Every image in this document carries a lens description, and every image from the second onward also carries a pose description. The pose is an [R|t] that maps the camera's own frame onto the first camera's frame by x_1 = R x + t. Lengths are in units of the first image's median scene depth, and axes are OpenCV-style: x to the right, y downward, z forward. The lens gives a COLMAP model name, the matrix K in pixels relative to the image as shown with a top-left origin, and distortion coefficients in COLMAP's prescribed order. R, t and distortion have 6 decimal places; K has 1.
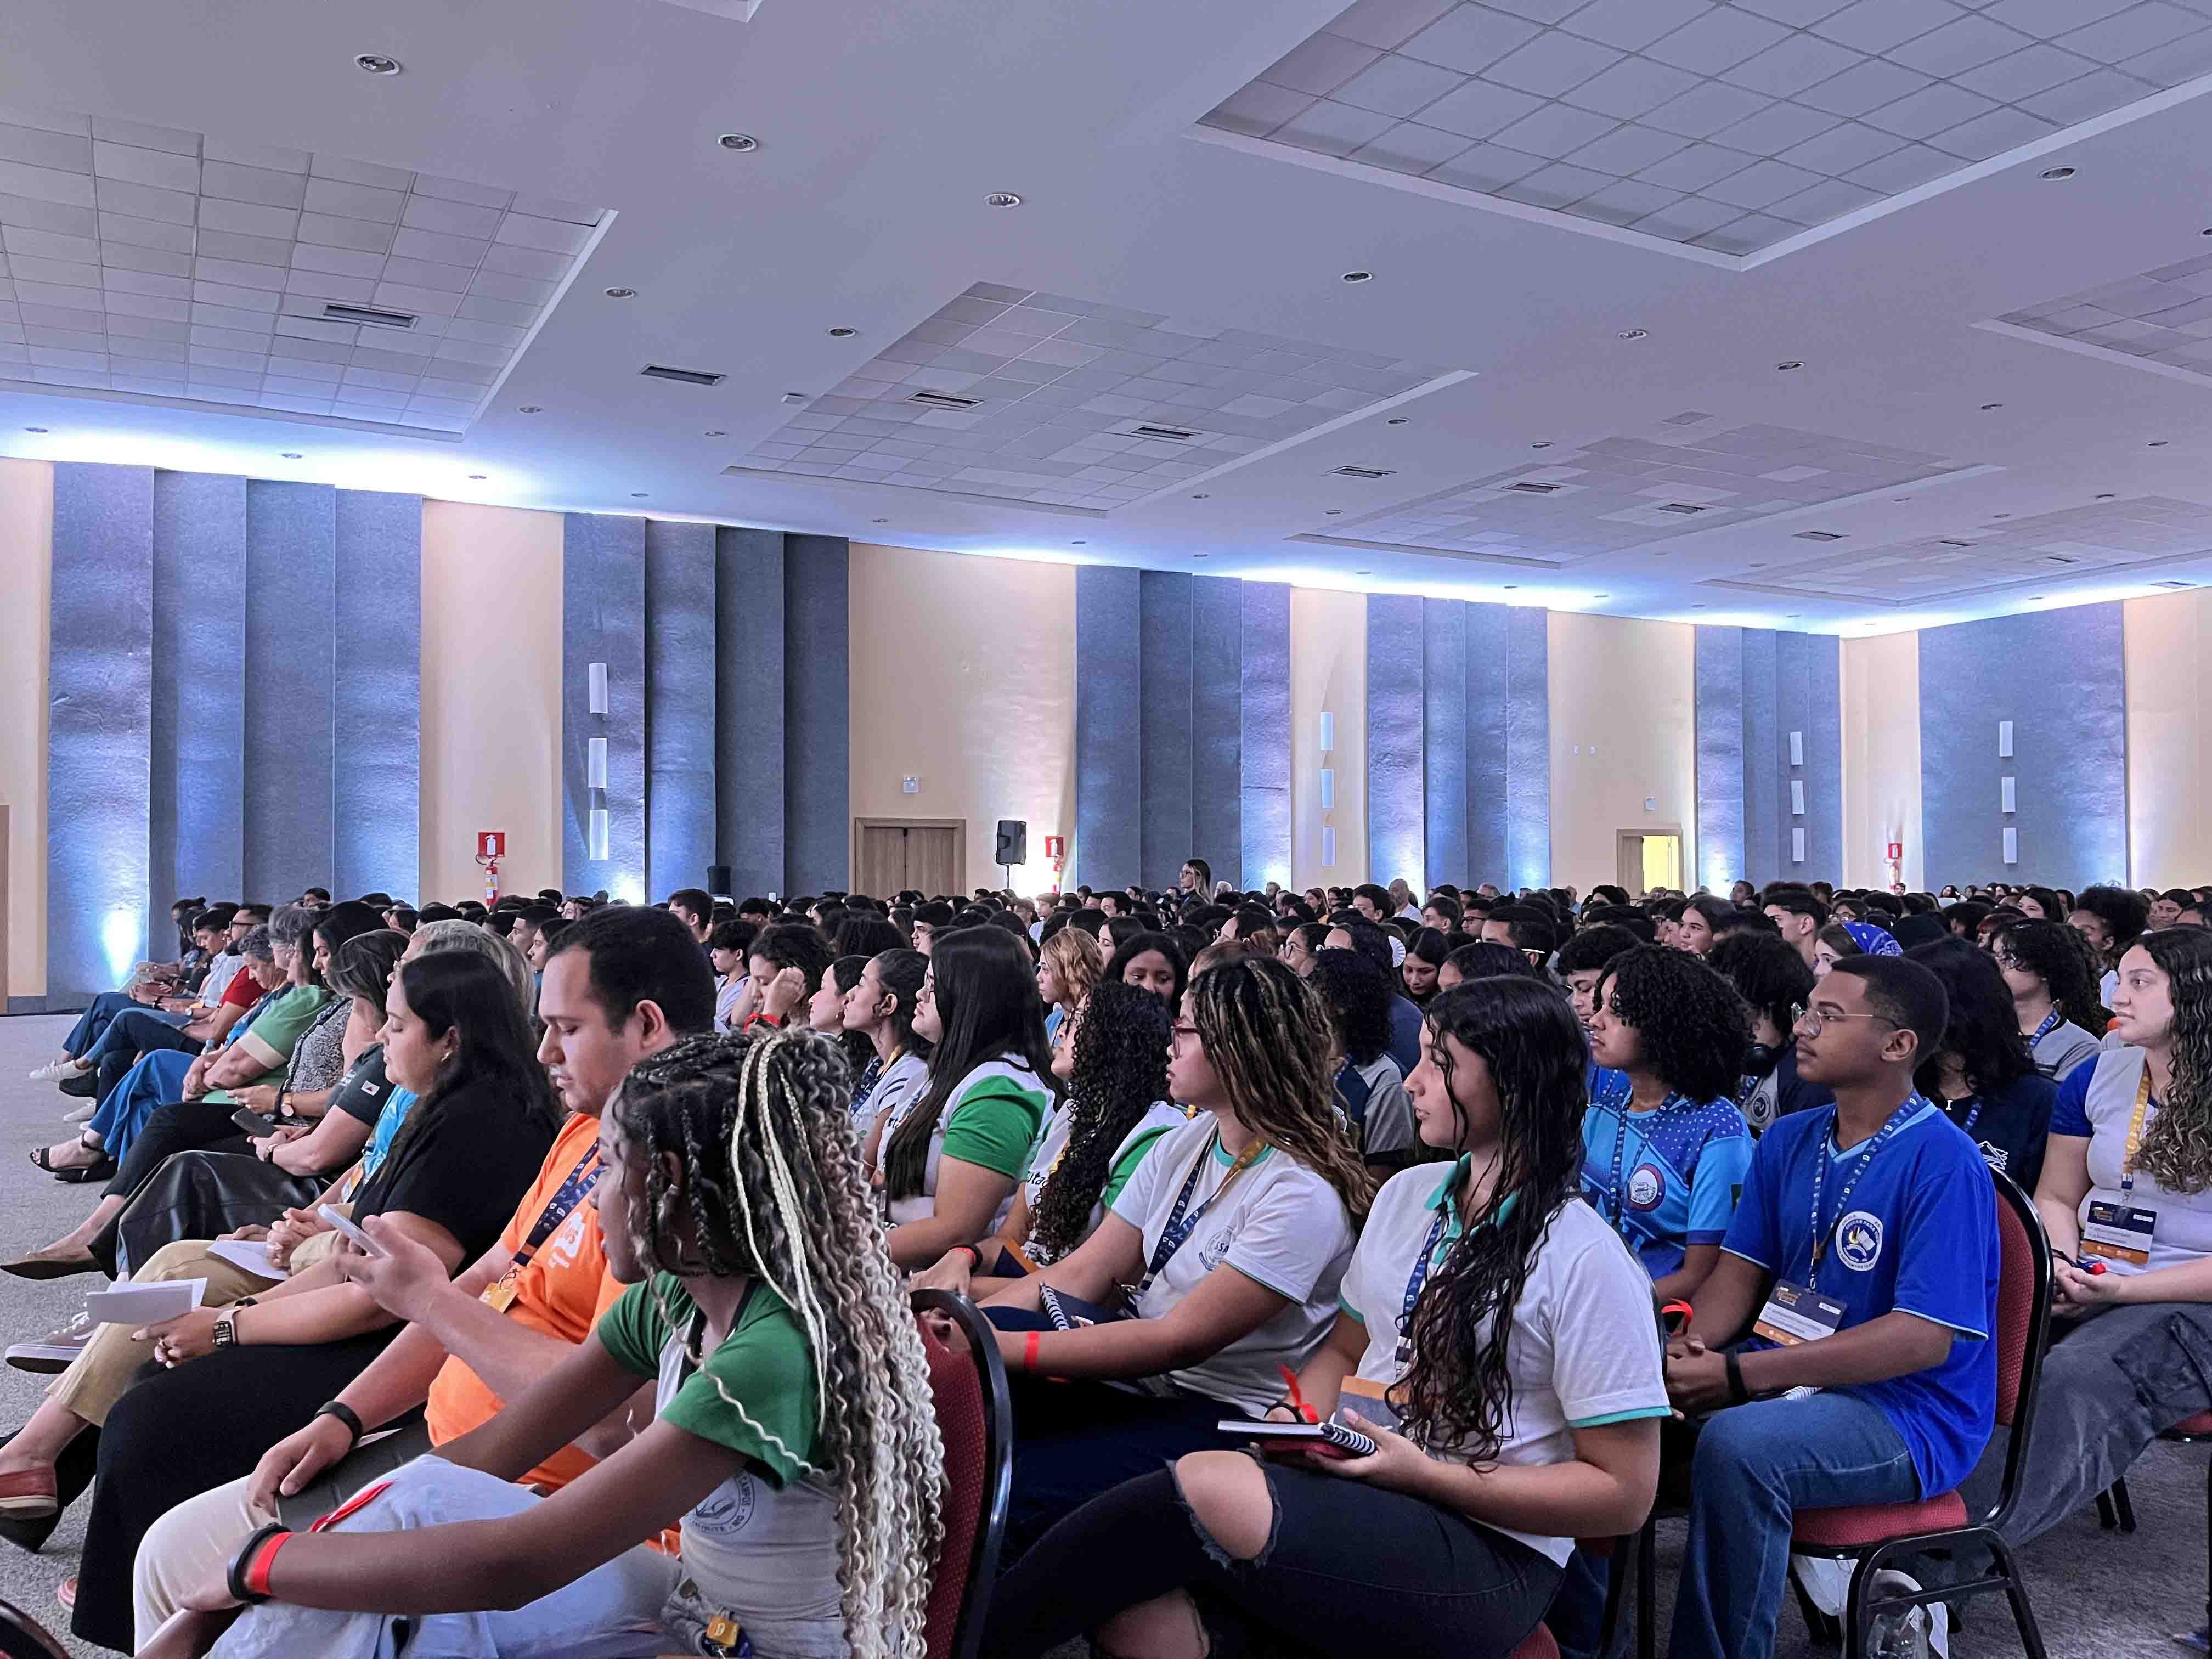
lens RADIAL K [[1654.7, 0, 1099.3], [0, 1654.7, 837.2], [0, 0, 1]] dist [0.061989, -0.075017]
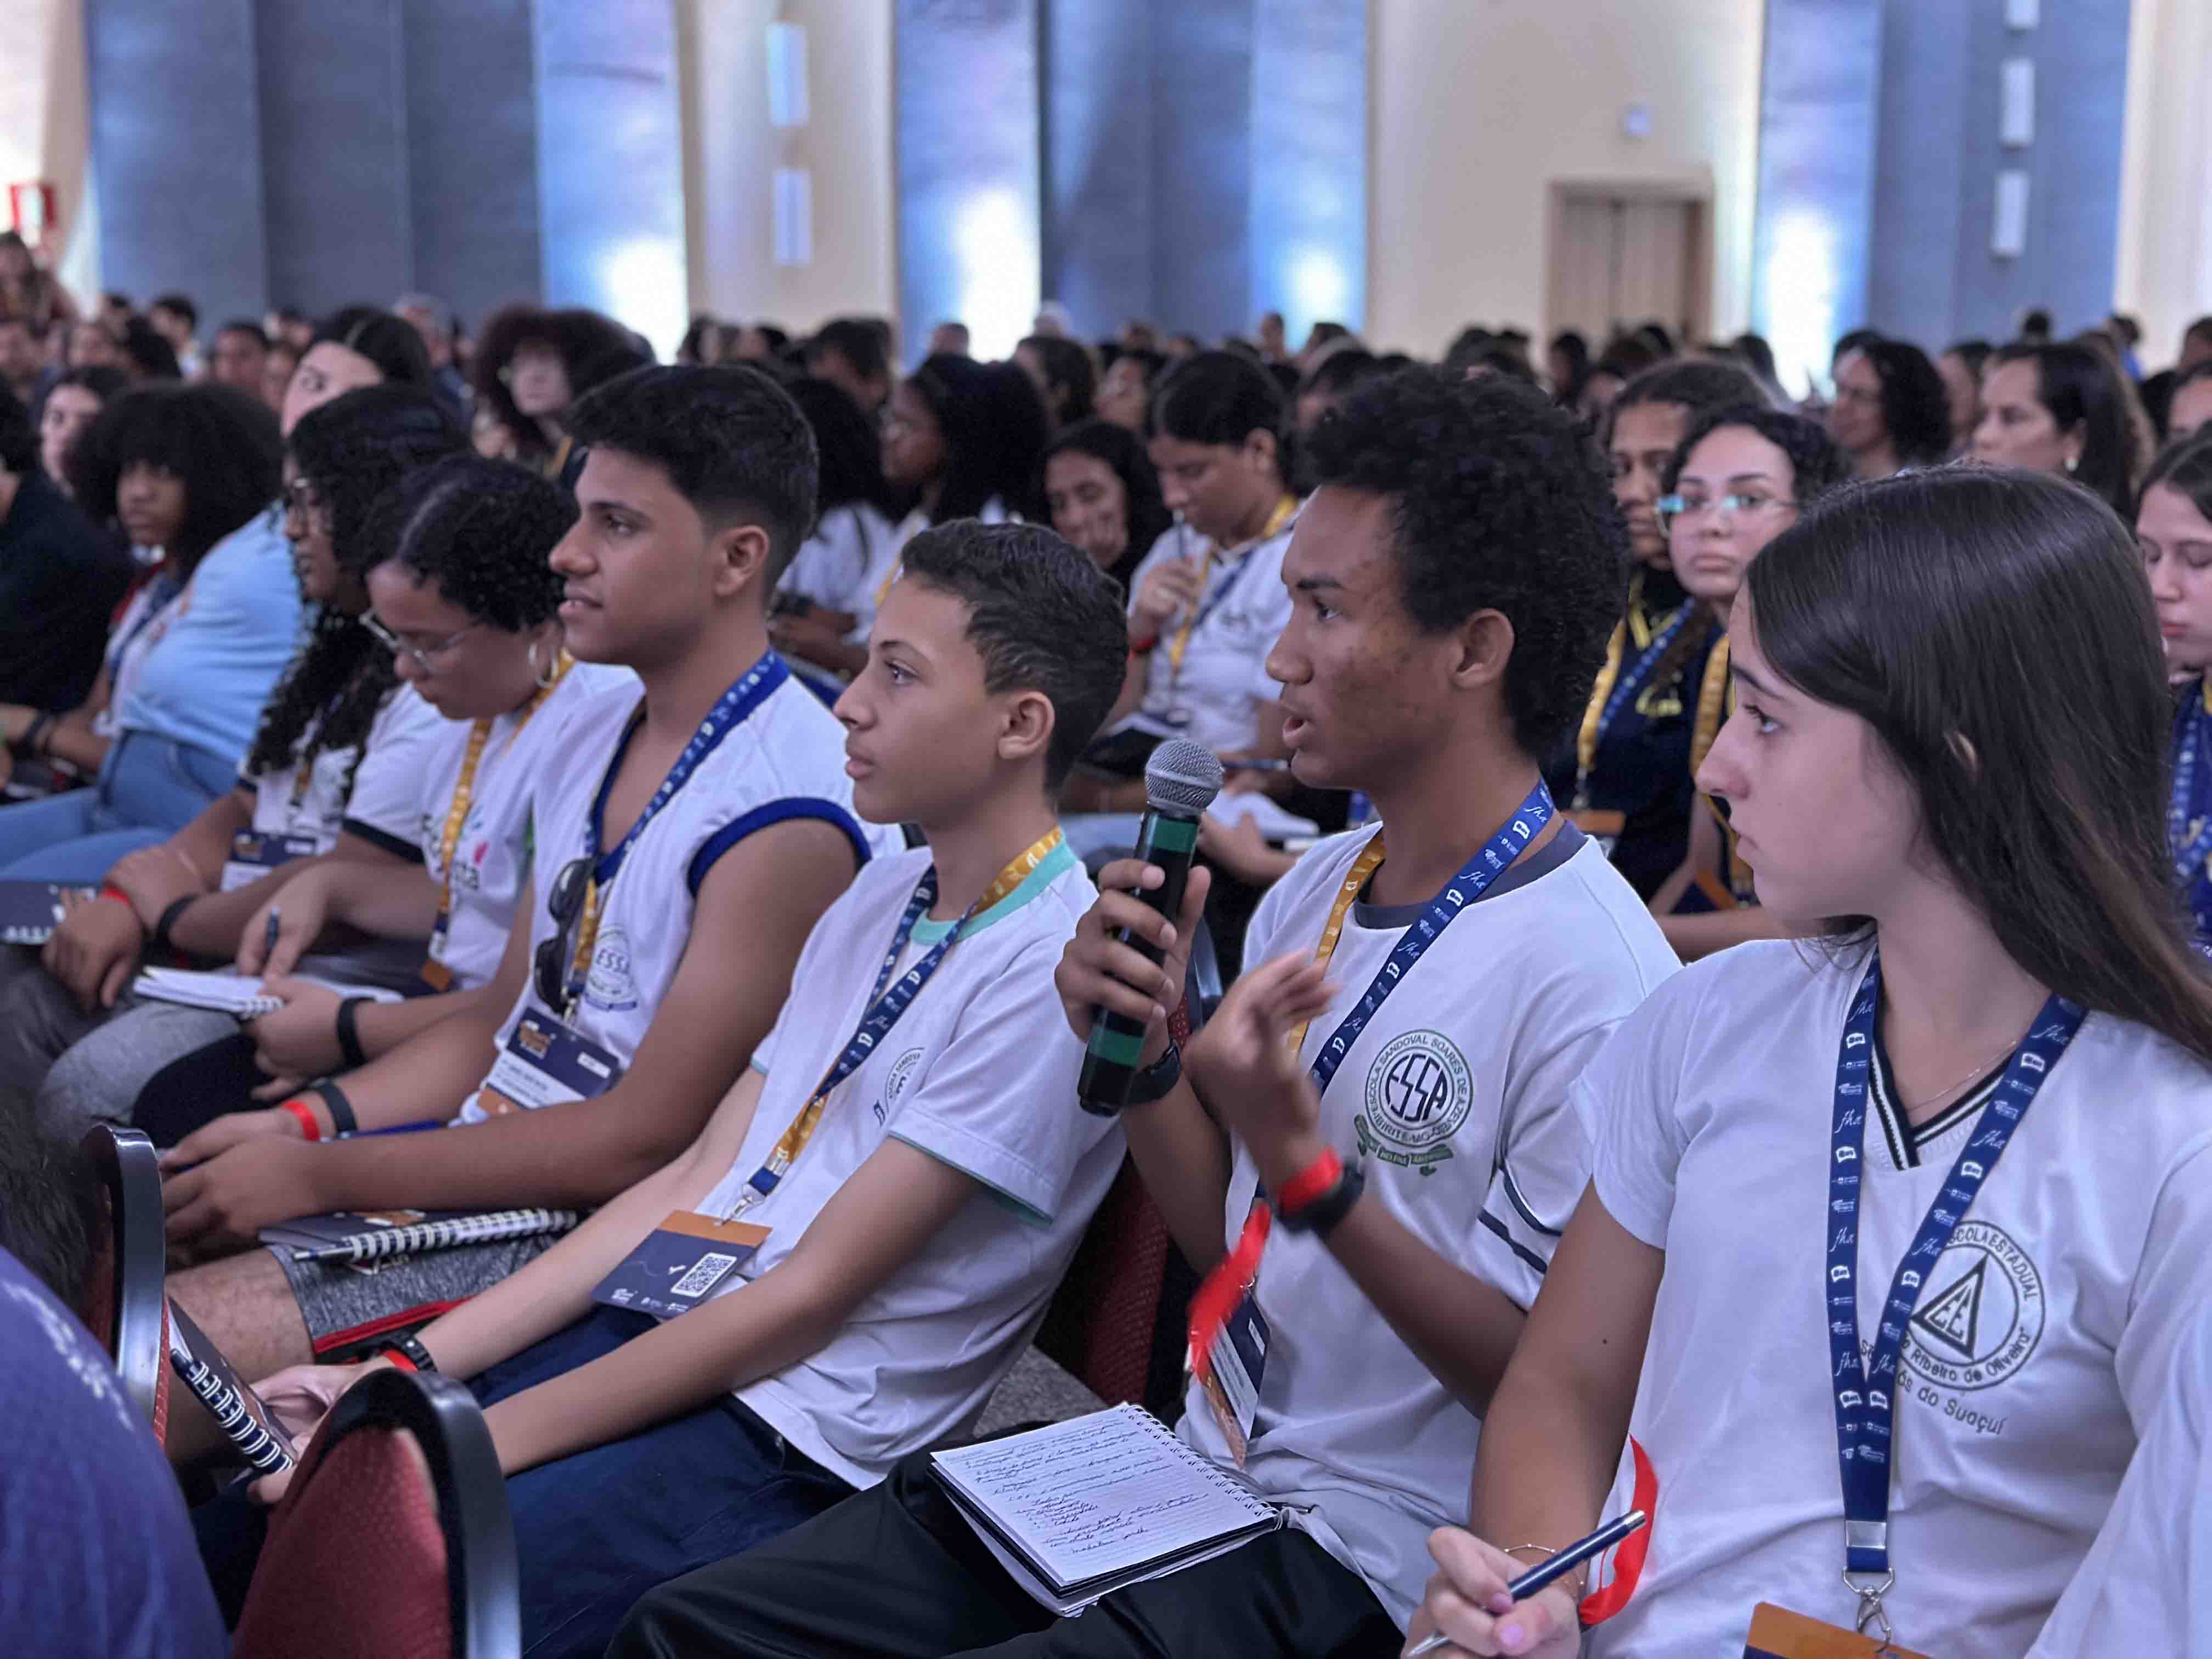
lens RADIAL K [[3045.2, 0, 1118.0], [0, 3045.2, 823.1], [0, 0, 1]] dist [0.087795, 0.000000]
pose [[0.999332, 0.010533, -0.034998, 0.272877], [-0.003488, 0.980686, 0.195560, 0.005154], [0.036382, -0.195307, 0.980067, 0.211229]]
